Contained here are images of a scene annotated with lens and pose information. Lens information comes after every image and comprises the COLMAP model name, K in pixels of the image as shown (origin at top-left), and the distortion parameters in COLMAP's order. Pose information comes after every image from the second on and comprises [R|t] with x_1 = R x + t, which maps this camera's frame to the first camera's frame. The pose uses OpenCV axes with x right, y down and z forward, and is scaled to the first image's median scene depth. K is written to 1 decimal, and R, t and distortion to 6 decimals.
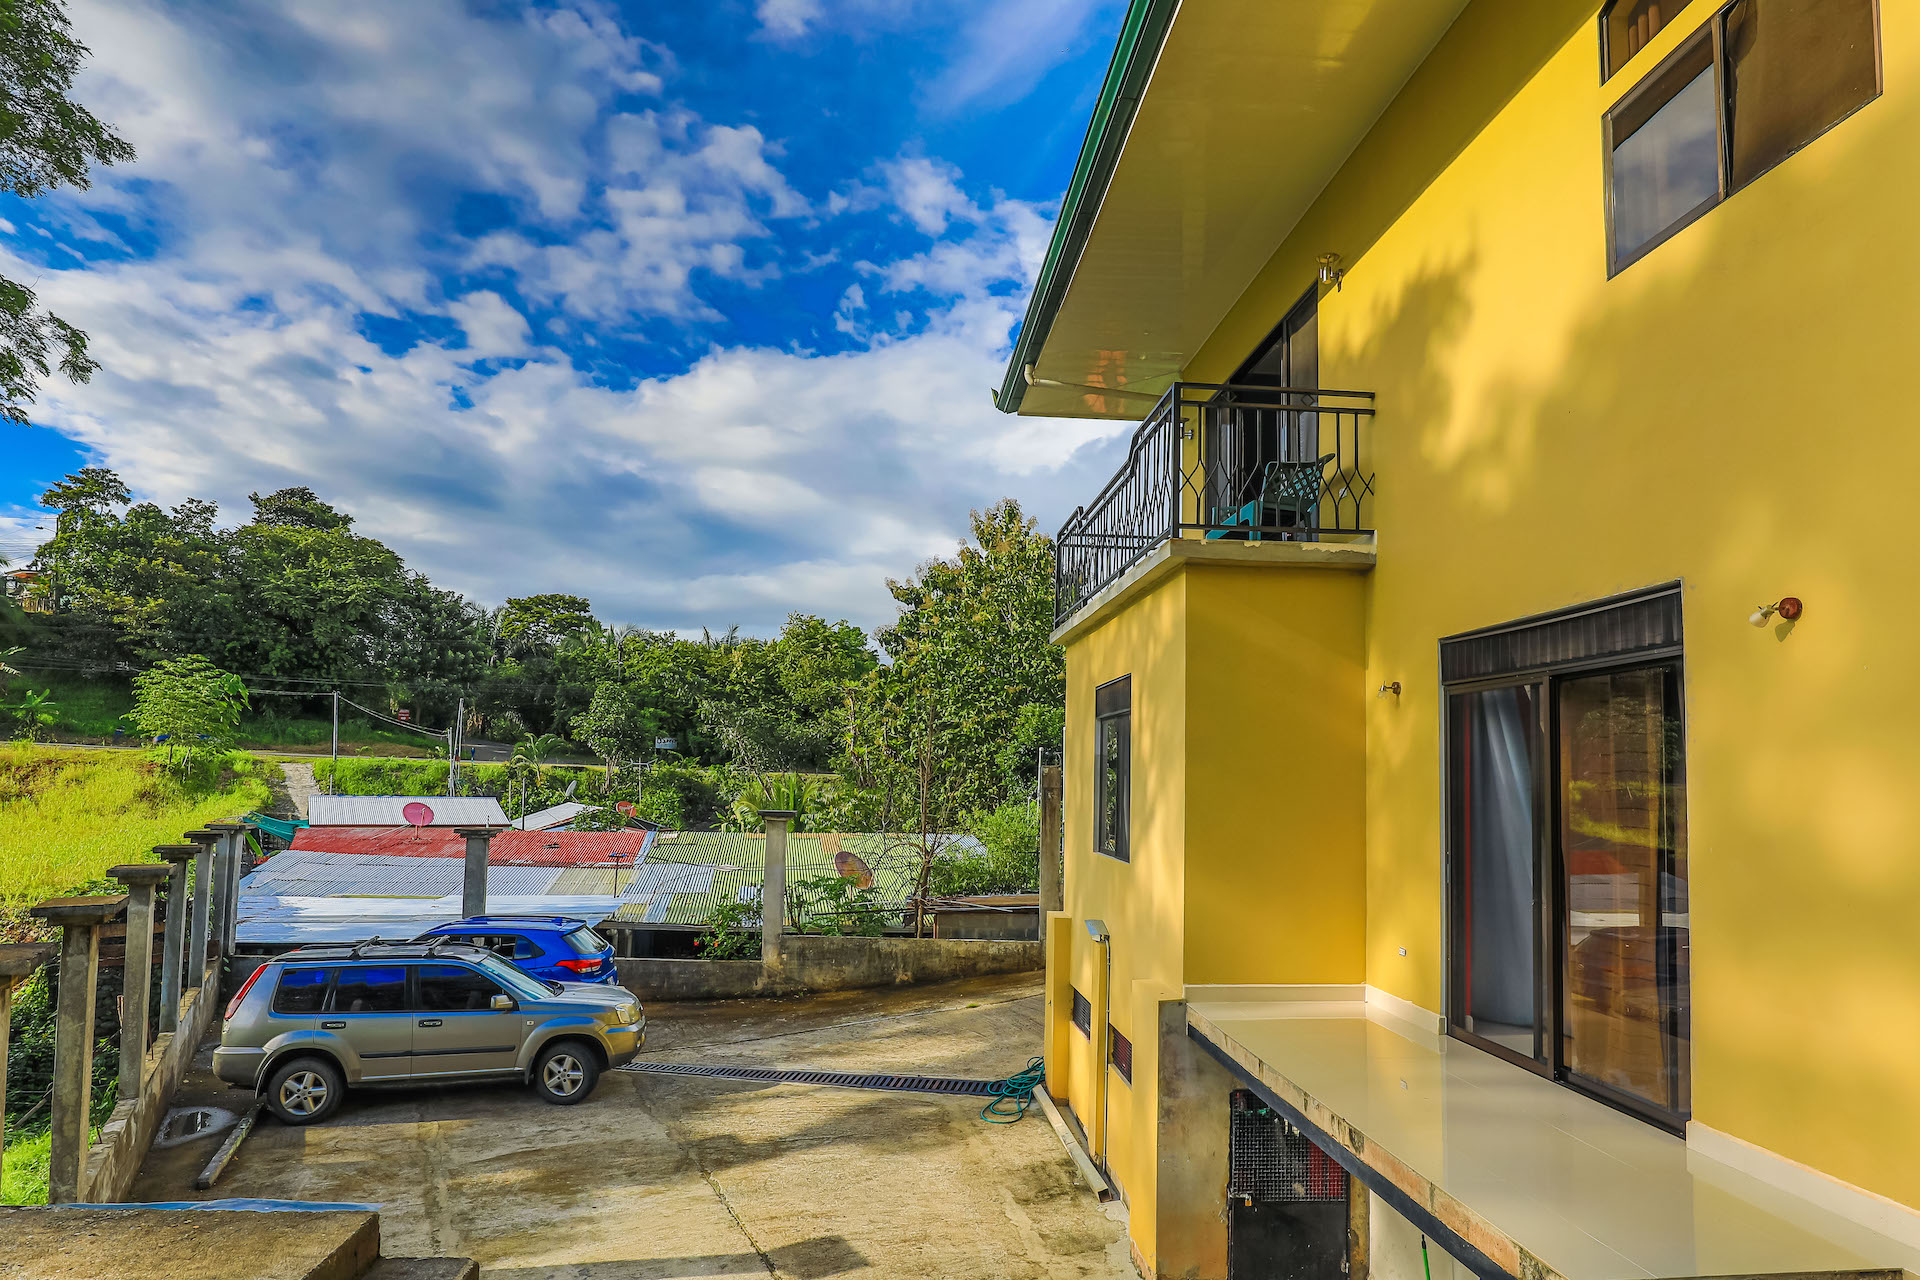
lens RADIAL K [[1017.9, 0, 977.5], [0, 1017.9, 703.5], [0, 0, 1]] dist [-0.024198, -0.000017]
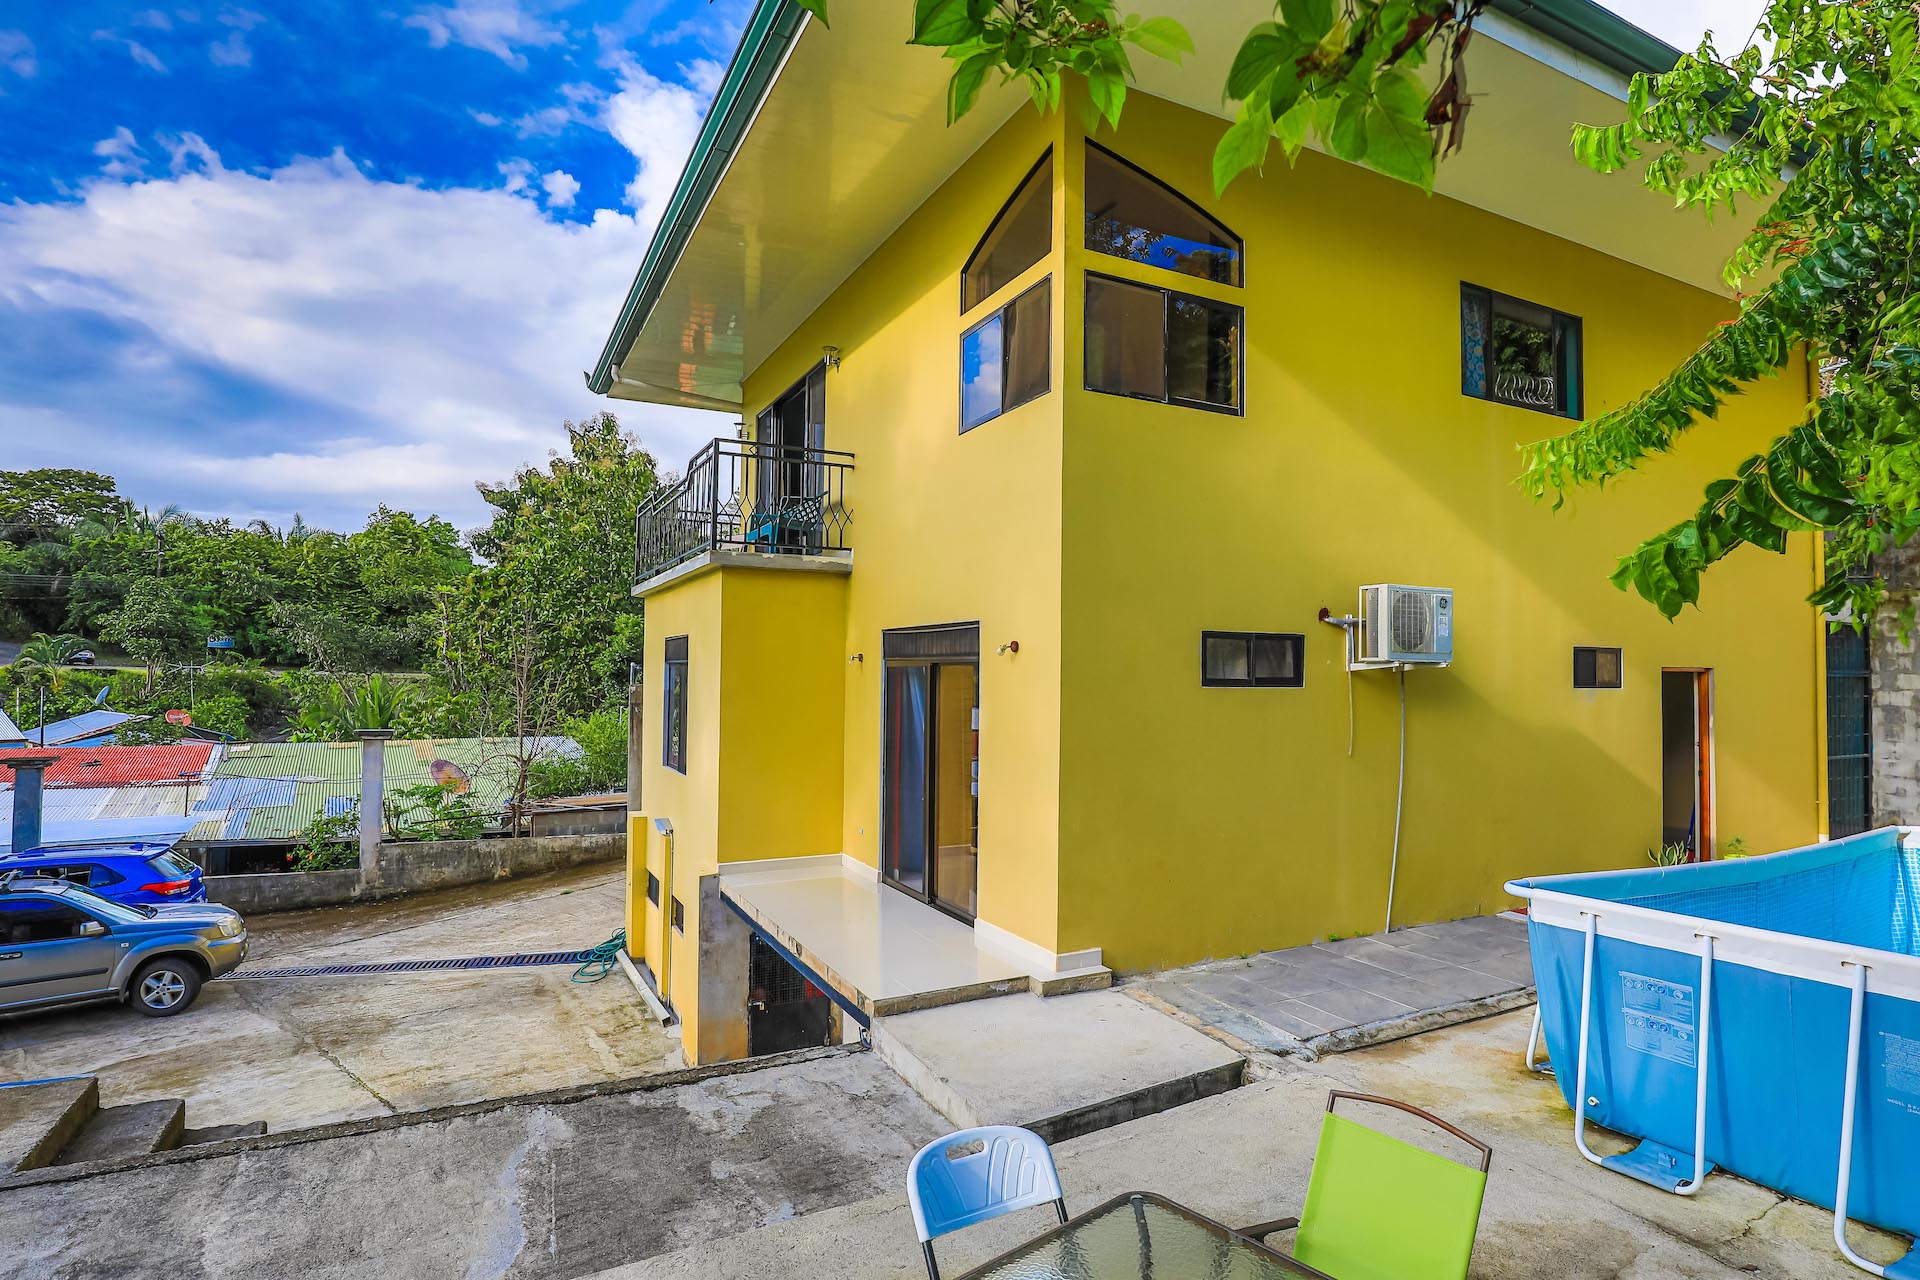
lens RADIAL K [[953.0, 0, 949.3], [0, 953.0, 629.5], [0, 0, 1]] dist [-0.036517, 0.007828]
pose [[0.931542, 0.002867, 0.363622, 0.009386], [-0.015592, 0.999364, 0.032063, -0.047396], [-0.363299, -0.035538, 0.930995, -0.165272]]
